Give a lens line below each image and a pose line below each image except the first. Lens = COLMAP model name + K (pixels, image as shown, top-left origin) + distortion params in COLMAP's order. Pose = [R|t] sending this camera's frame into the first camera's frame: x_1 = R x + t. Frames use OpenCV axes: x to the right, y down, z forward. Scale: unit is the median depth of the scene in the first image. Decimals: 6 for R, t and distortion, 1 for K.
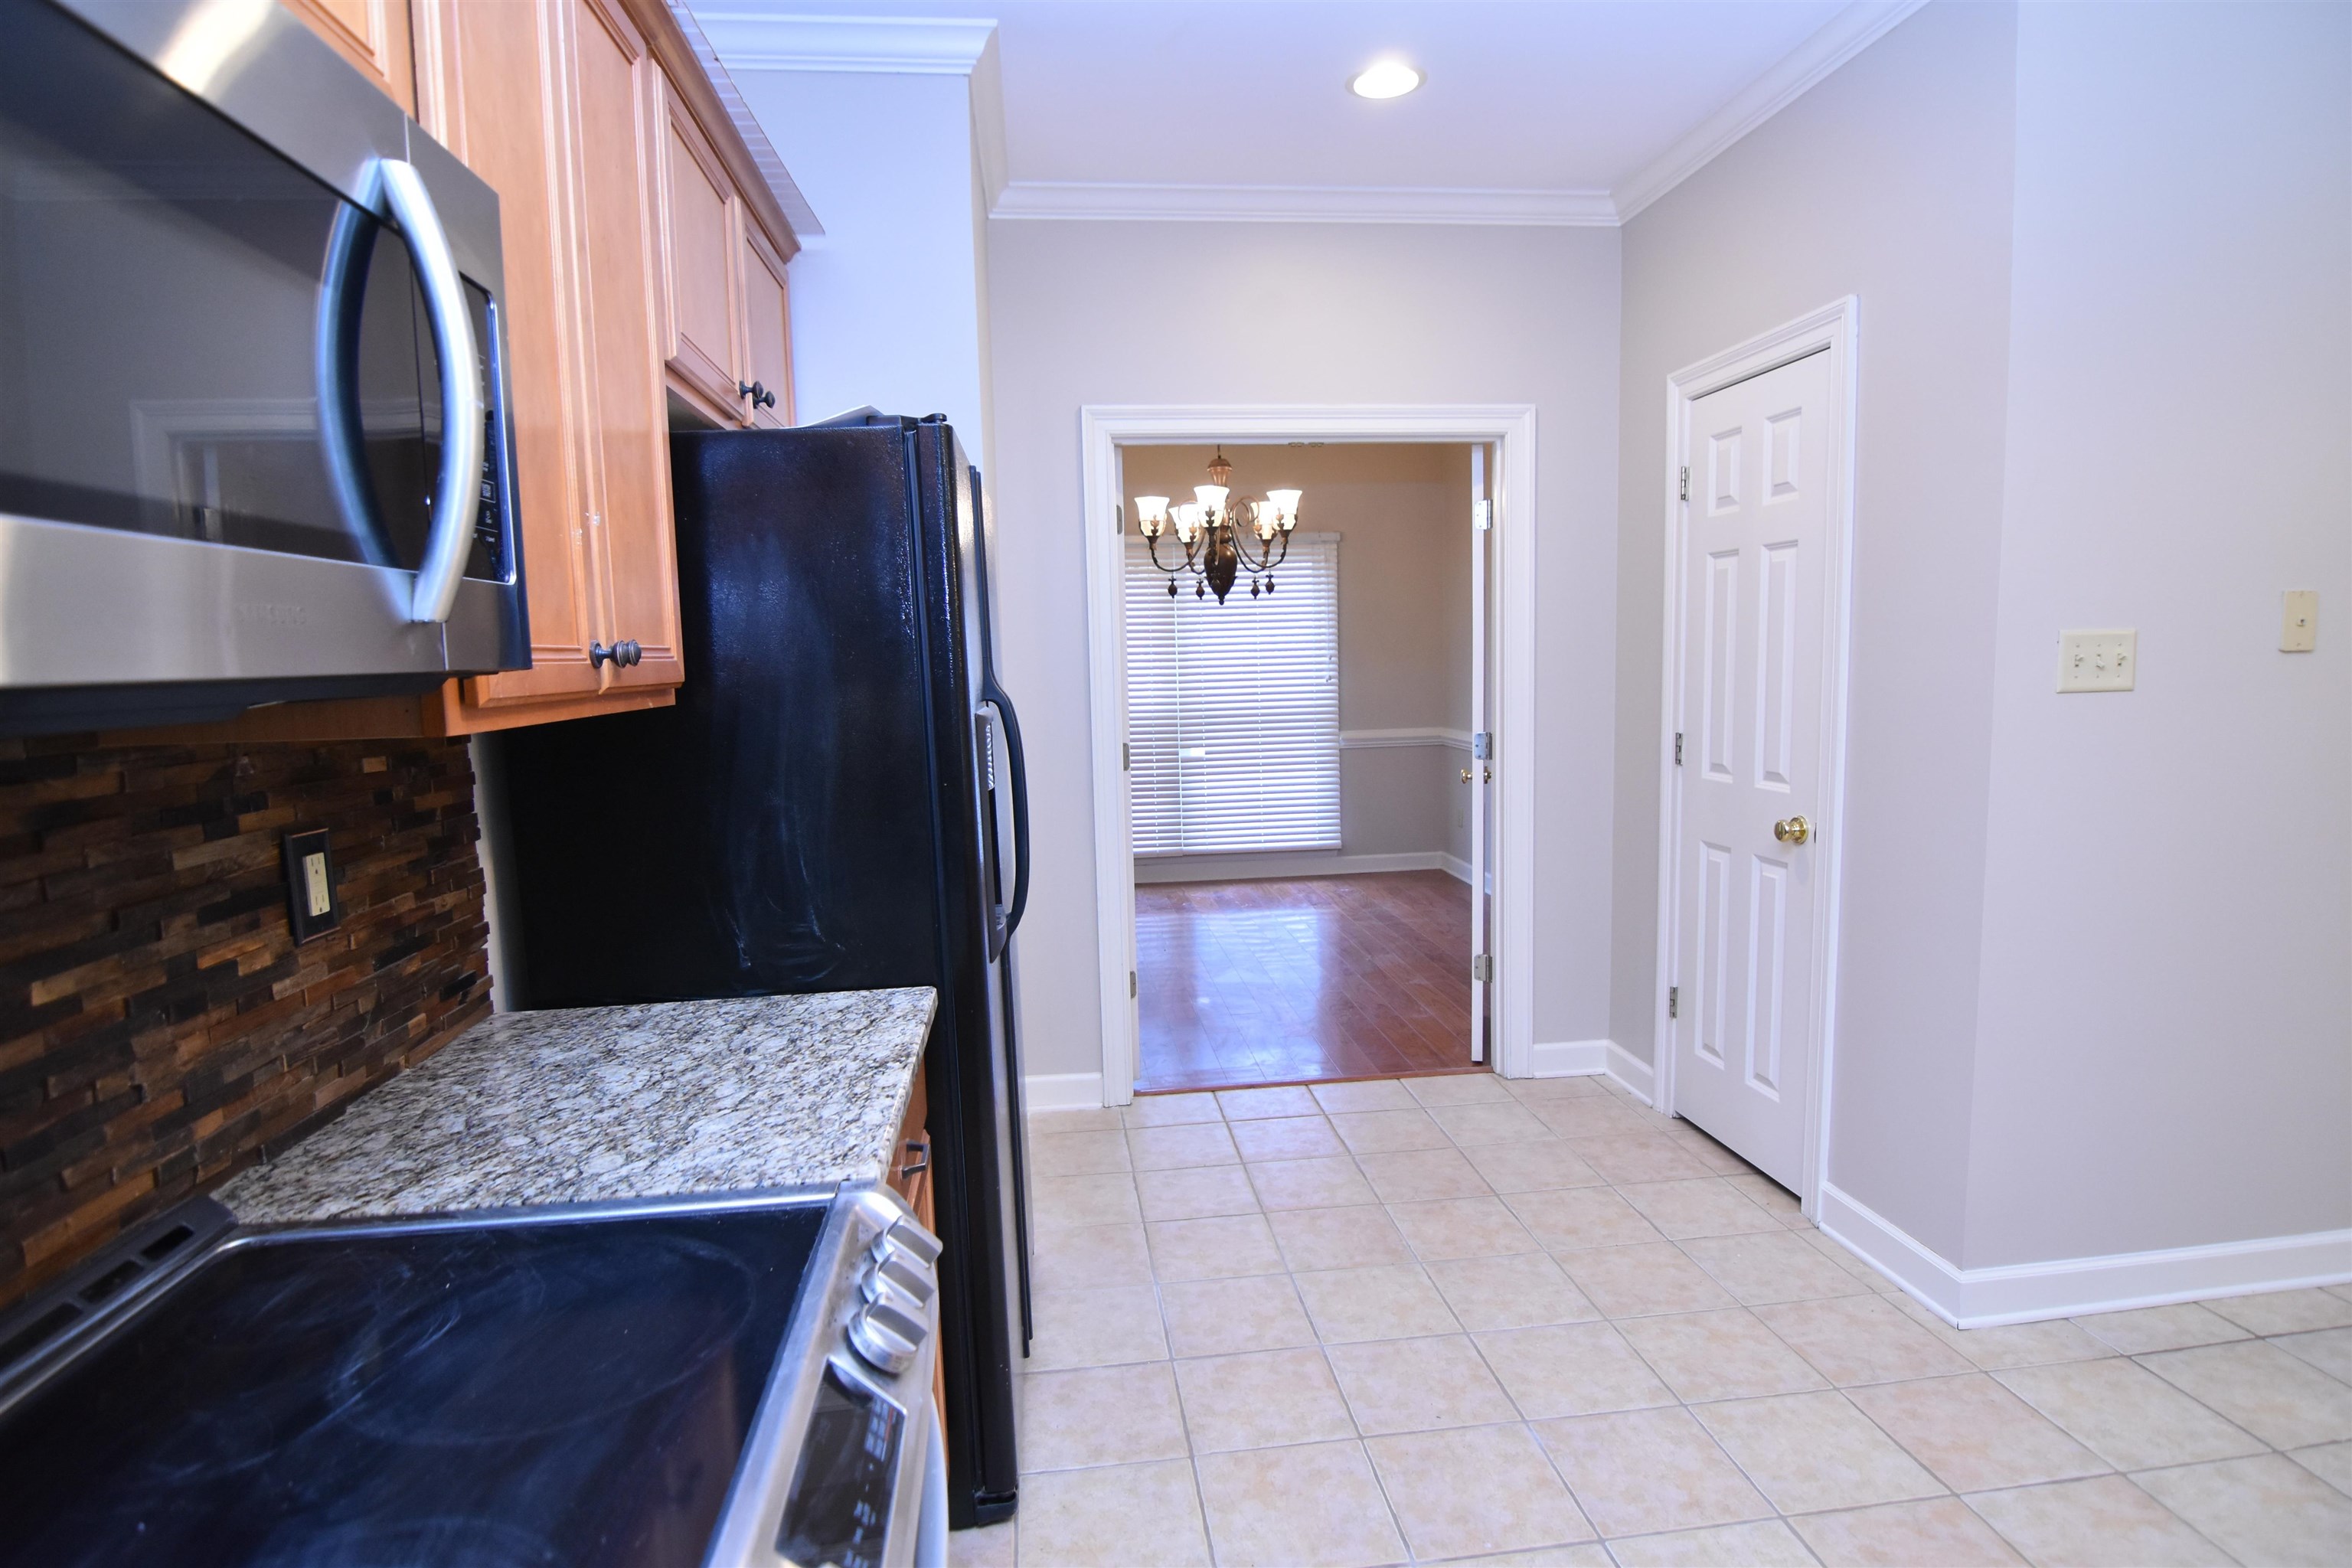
lens RADIAL K [[1216.4, 0, 1170.9], [0, 1216.4, 791.2], [0, 0, 1]] dist [-0.002878, -0.015096]
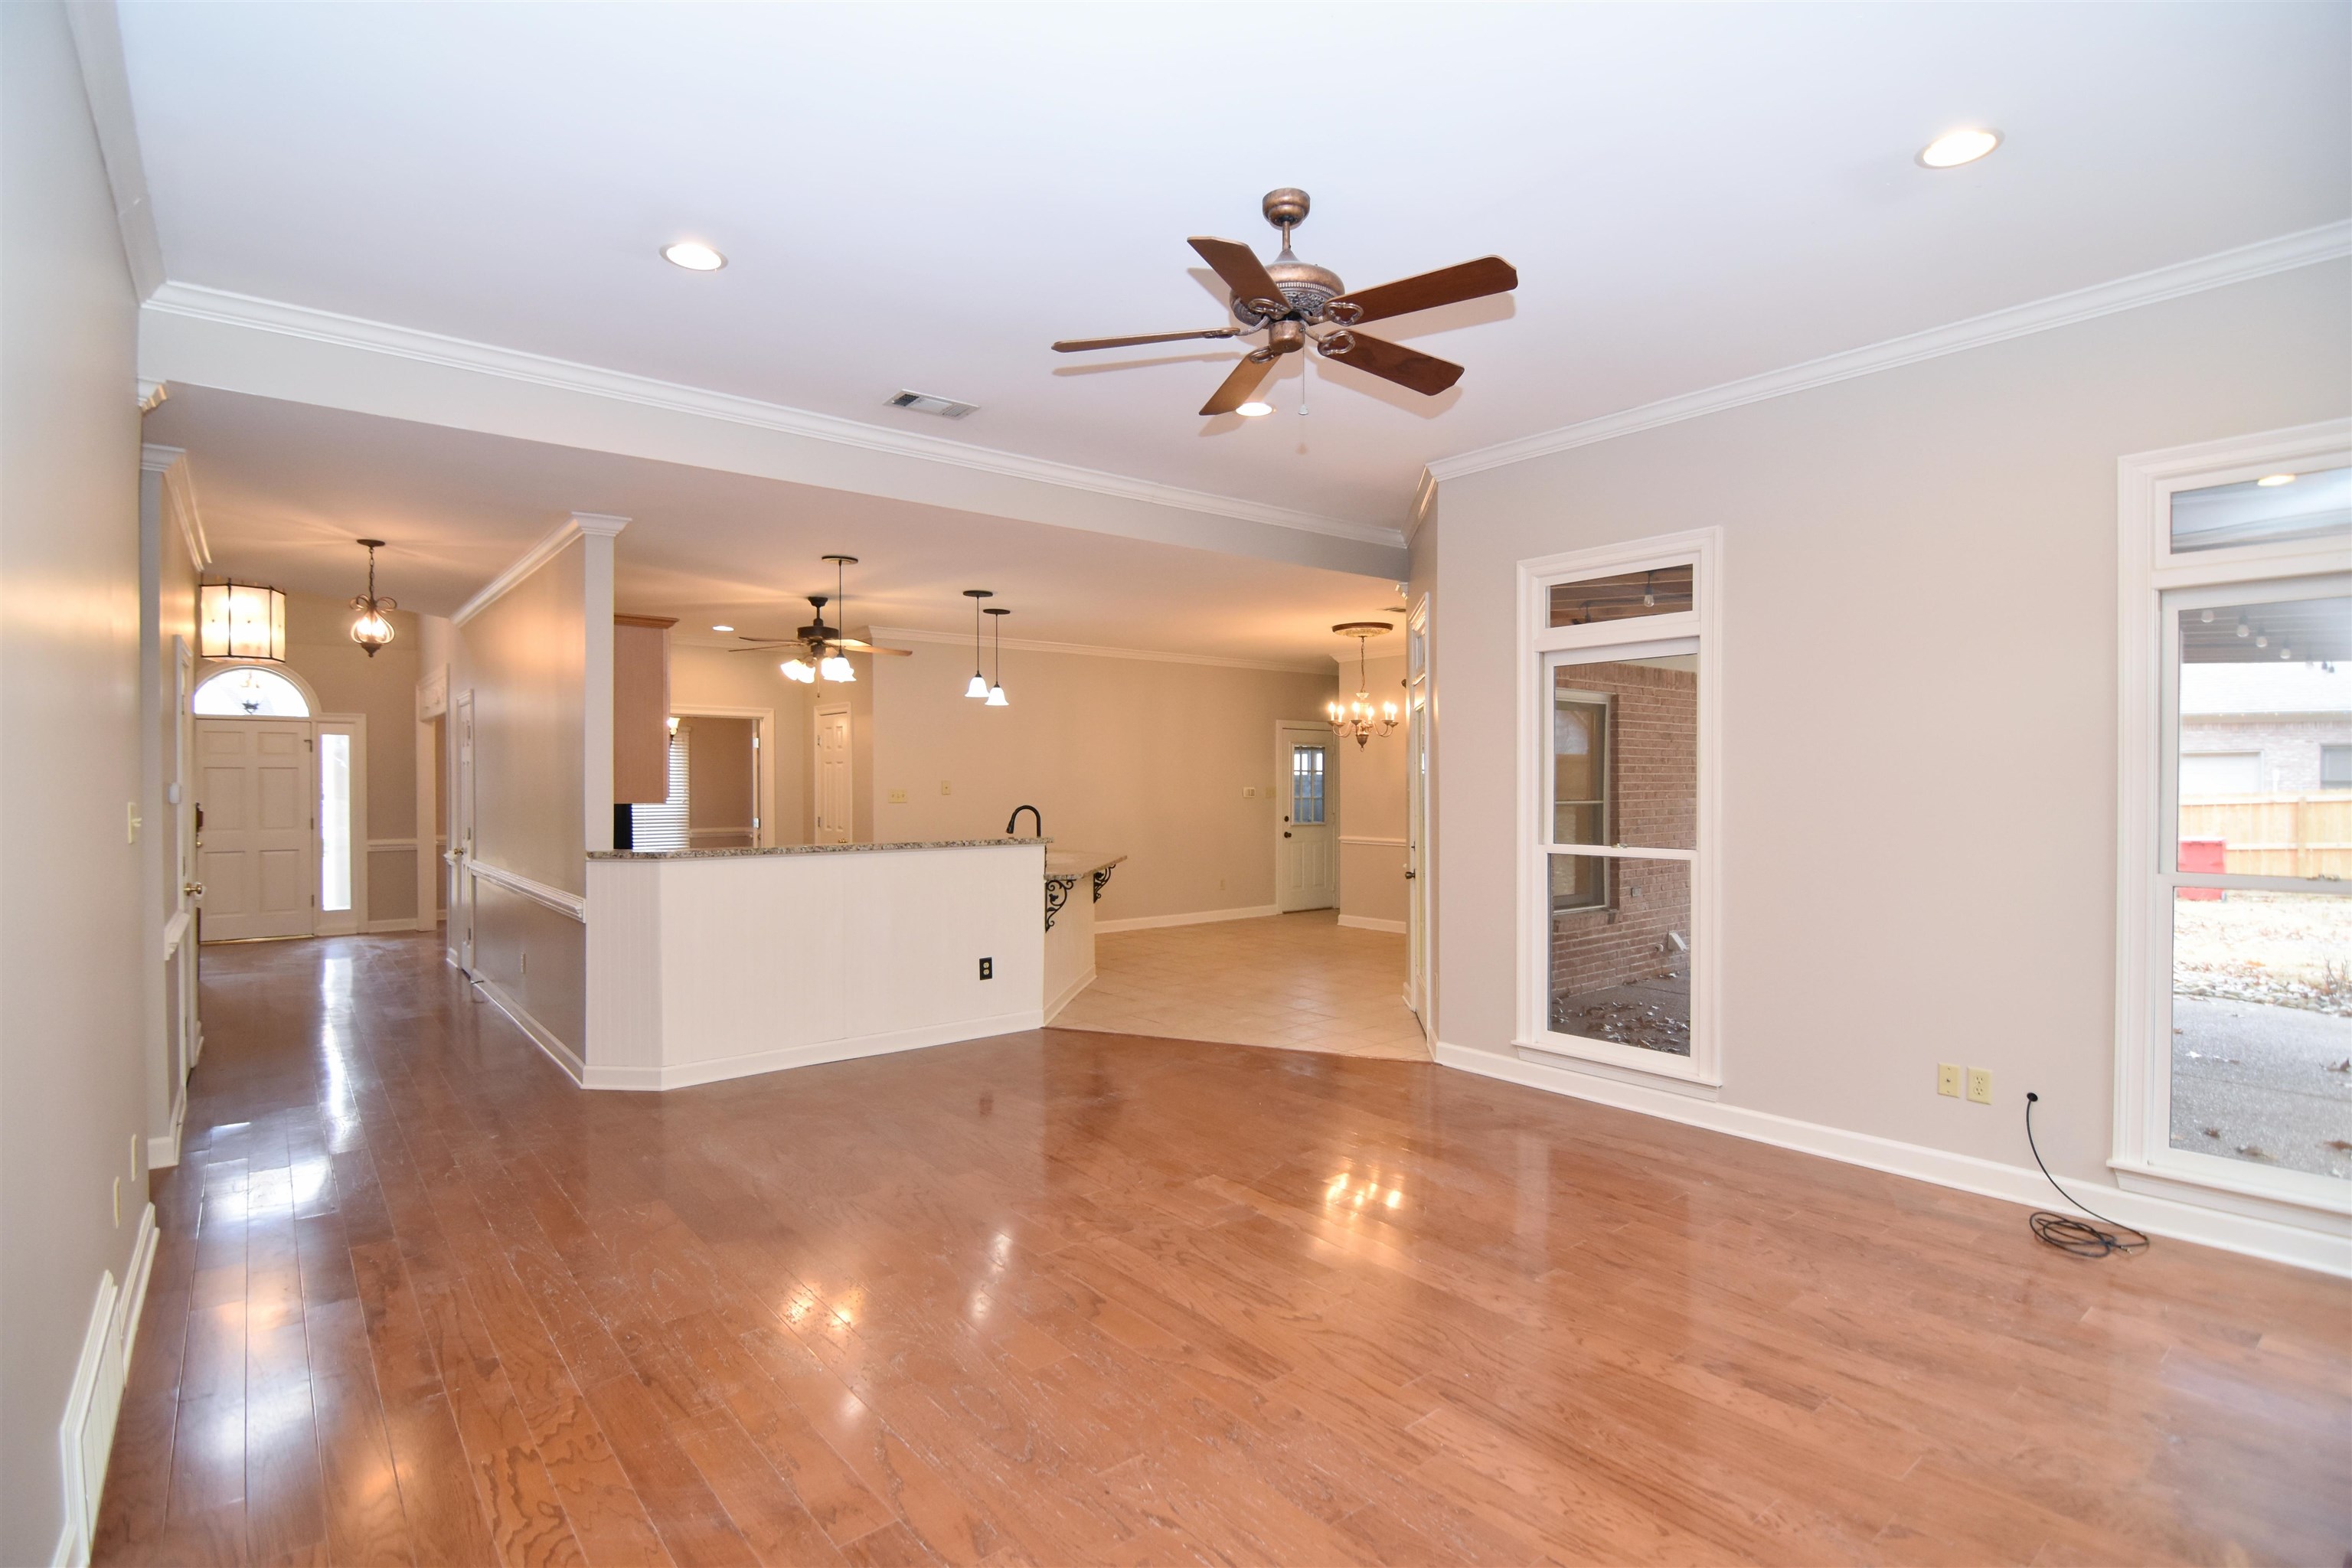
lens RADIAL K [[1131.7, 0, 1171.2], [0, 1131.7, 793.8], [0, 0, 1]] dist [-0.005922, -0.010816]
pose [[0.842729, 0.021444, 0.537911, -1.017061], [0.036513, 0.994629, -0.096855, 0.537843], [-0.537098, 0.101263, 0.837419, -5.061551]]
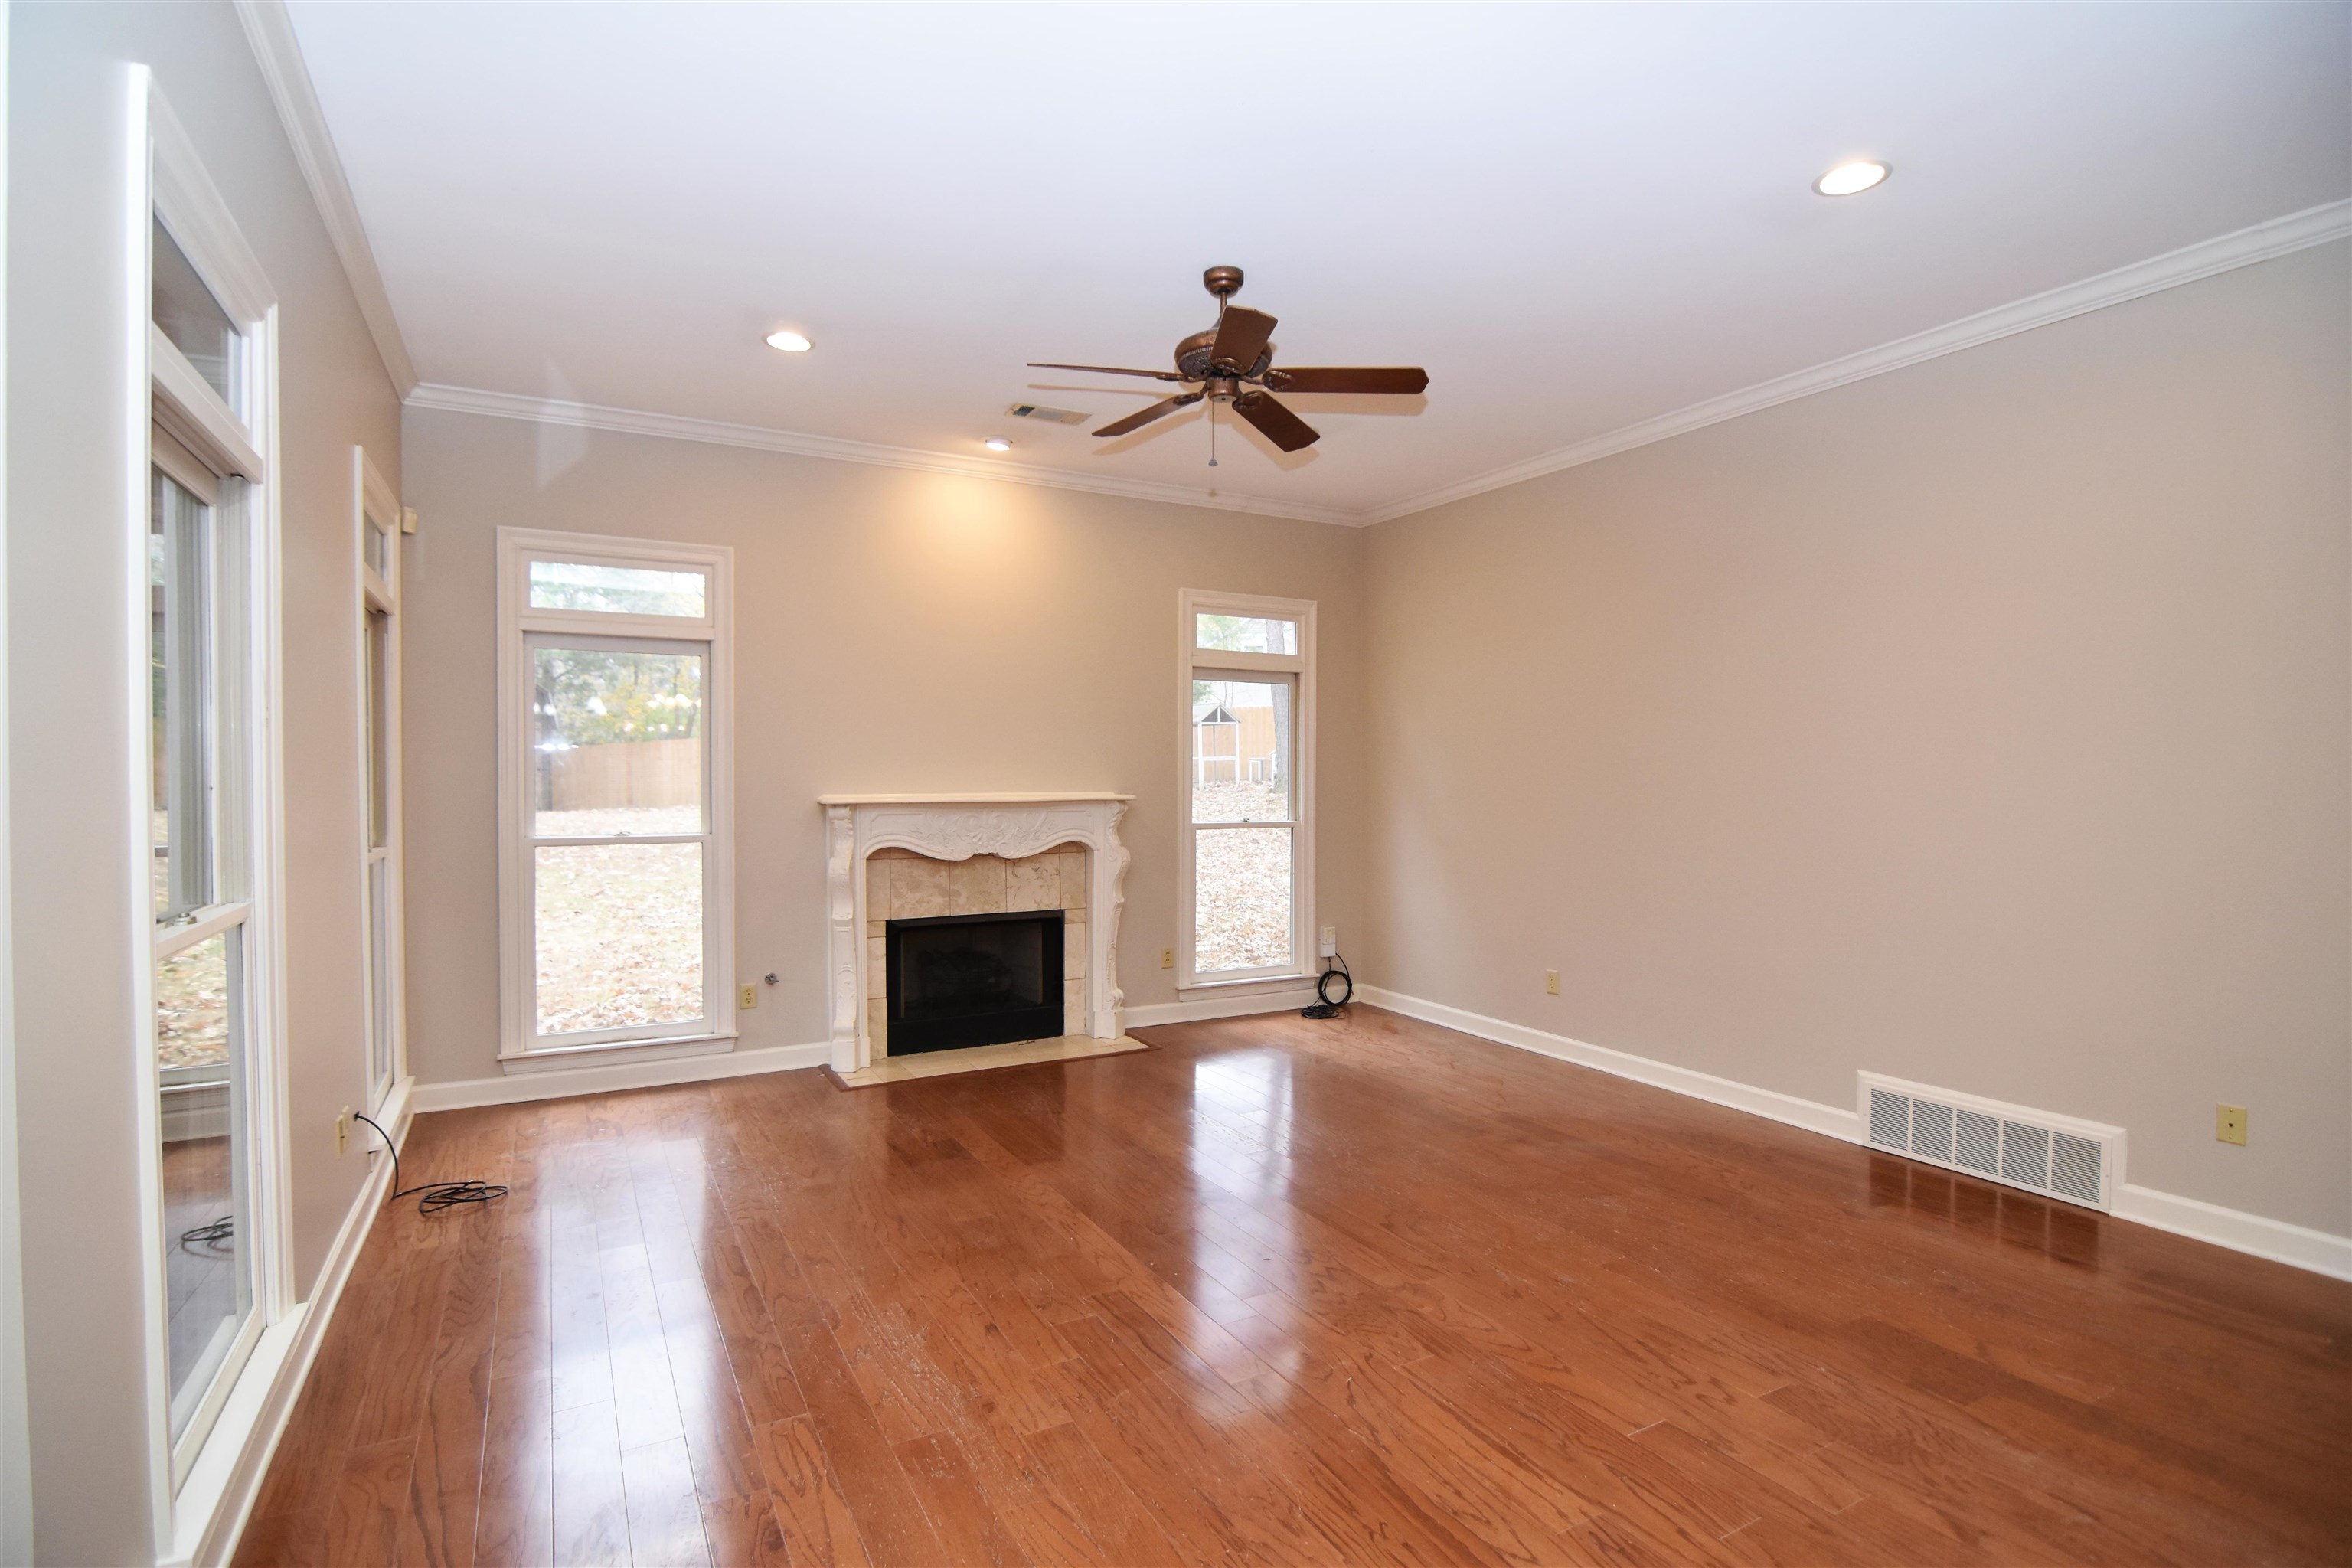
lens RADIAL K [[1131.7, 0, 1171.2], [0, 1131.7, 793.8], [0, 0, 1]] dist [-0.005922, -0.010816]
pose [[-0.926494, 0.034485, -0.374727, 1.548939], [-0.014300, 0.991847, 0.126632, 0.020242], [0.376038, 0.122683, -0.918447, -0.818315]]
